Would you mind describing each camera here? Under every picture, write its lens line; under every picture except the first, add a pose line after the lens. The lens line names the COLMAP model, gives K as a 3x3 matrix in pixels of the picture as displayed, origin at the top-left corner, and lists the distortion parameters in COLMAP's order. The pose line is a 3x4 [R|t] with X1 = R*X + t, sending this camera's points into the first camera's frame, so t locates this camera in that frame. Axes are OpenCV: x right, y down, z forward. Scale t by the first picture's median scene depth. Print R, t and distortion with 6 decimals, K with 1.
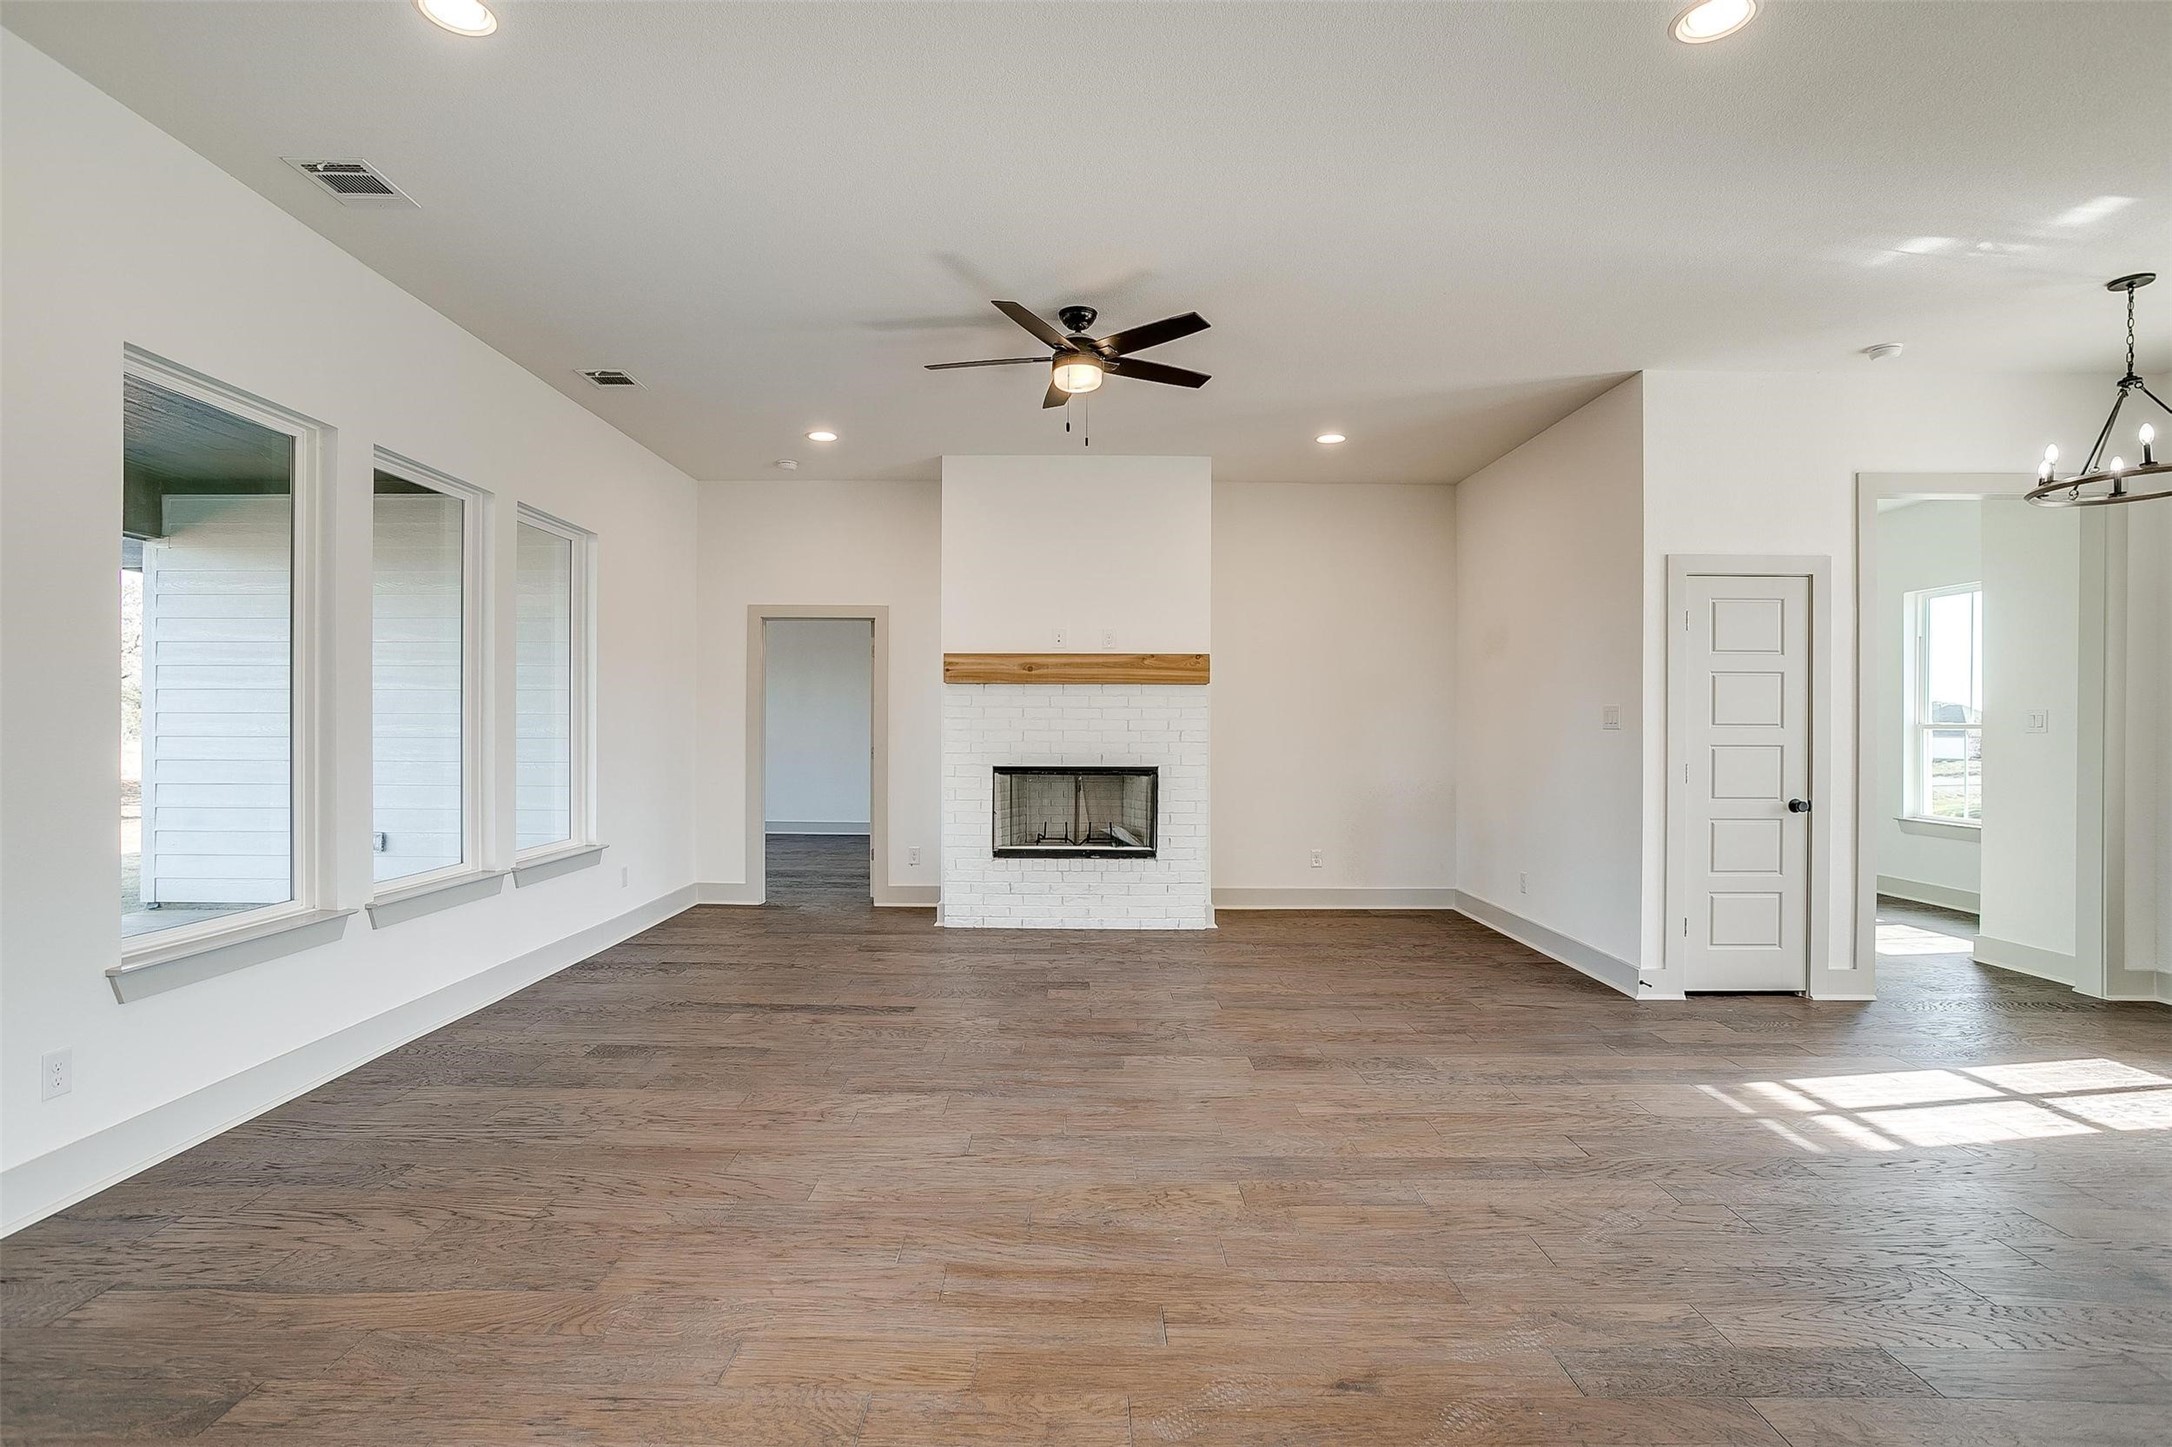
lens RADIAL K [[1070.3, 0, 1086.0], [0, 1070.3, 723.5], [0, 0, 1]] dist [0.001319, 0.001579]
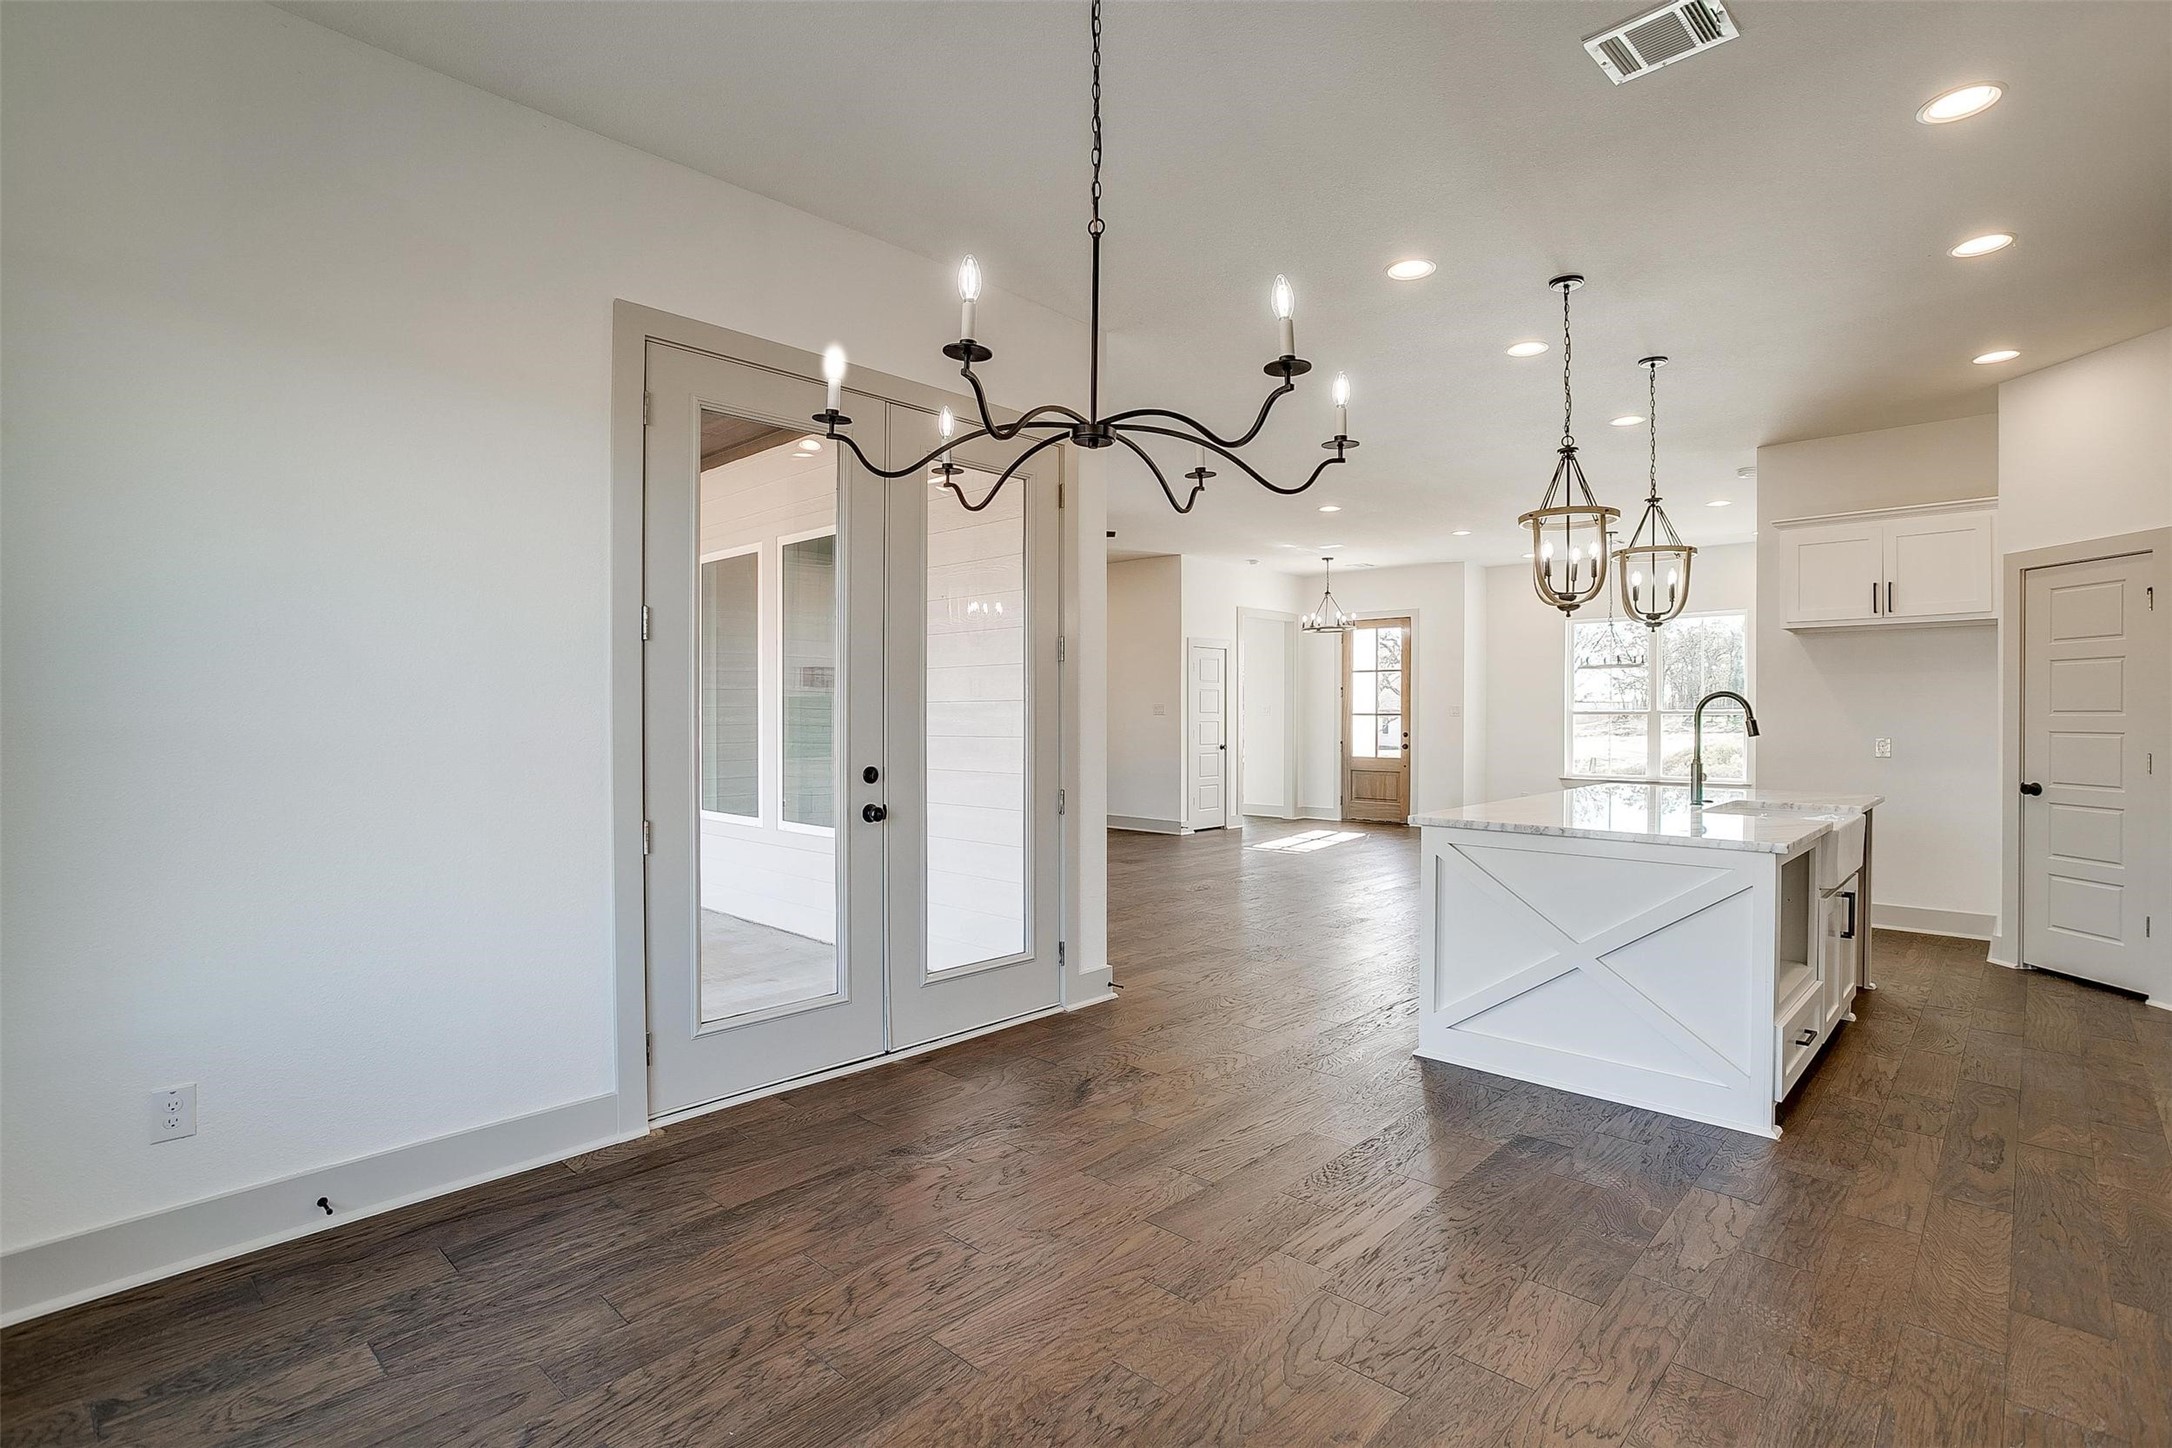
lens RADIAL K [[1070.3, 0, 1086.0], [0, 1070.3, 724.0], [0, 0, 1]] dist [0.001319, 0.001579]
pose [[0.700034, -0.007488, 0.714070, -1.201083], [0.001428, 0.999958, 0.009086, 0.005869], [-0.714108, -0.005341, 0.700015, -0.415111]]
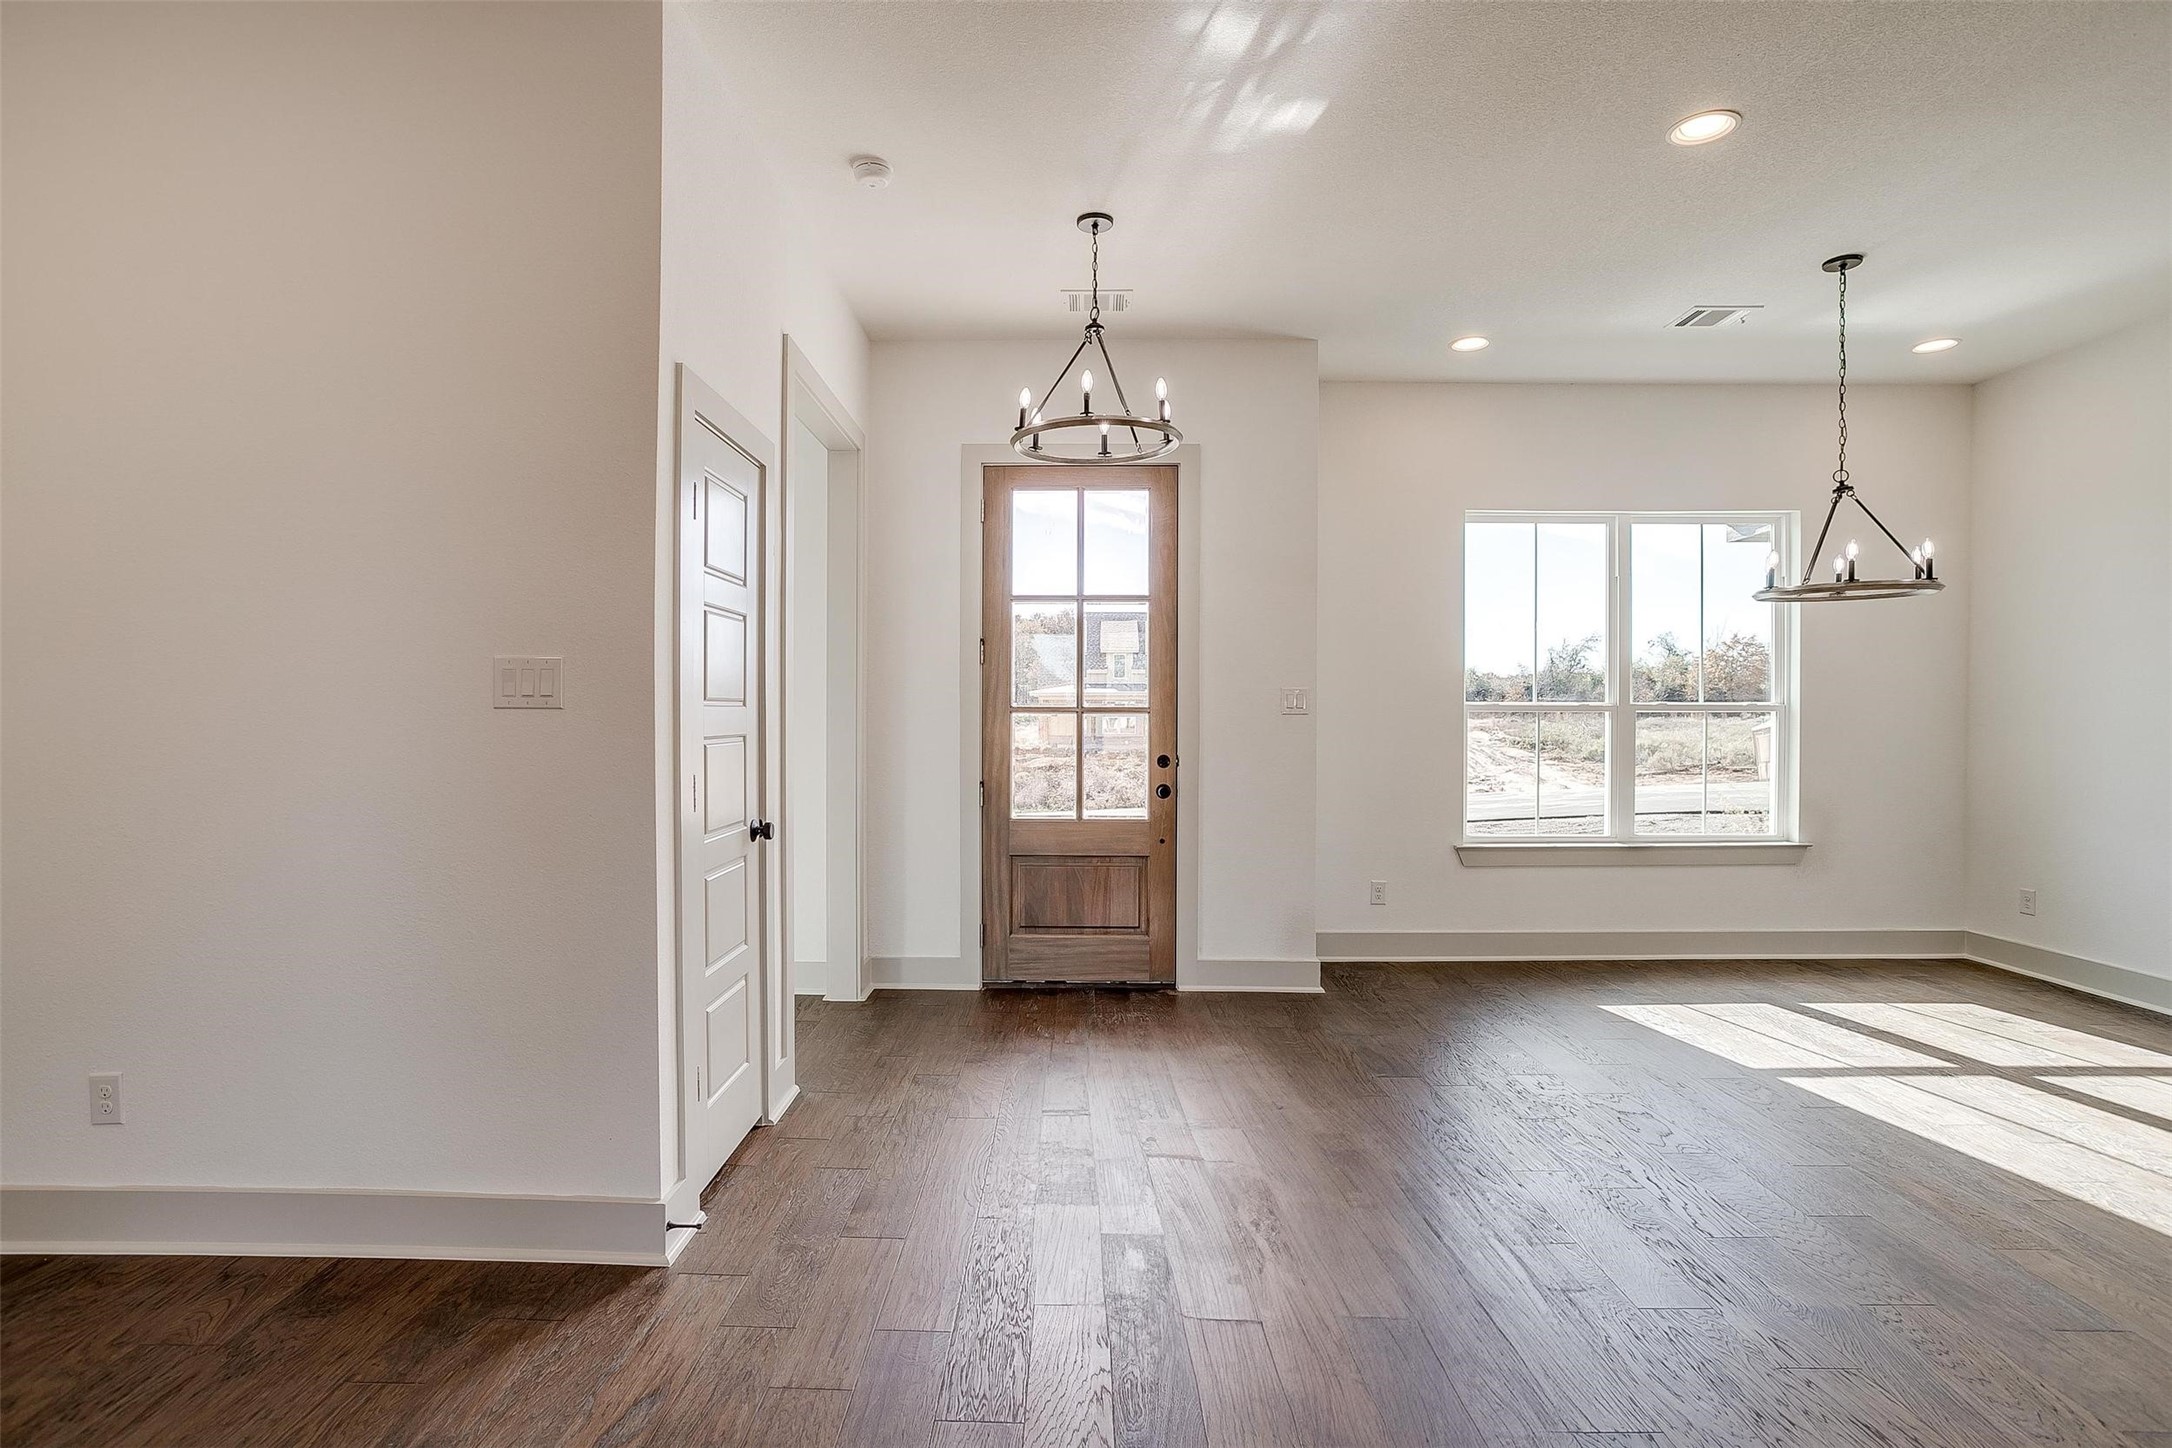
lens RADIAL K [[1070.3, 0, 1086.0], [0, 1070.3, 724.0], [0, 0, 1]] dist [0.001319, 0.001579]
pose [[0.007194, -0.011388, 0.999909, 0.038553], [-0.006341, 0.999915, 0.011434, 0.008374], [-0.999954, -0.006422, 0.007122, 0.799178]]
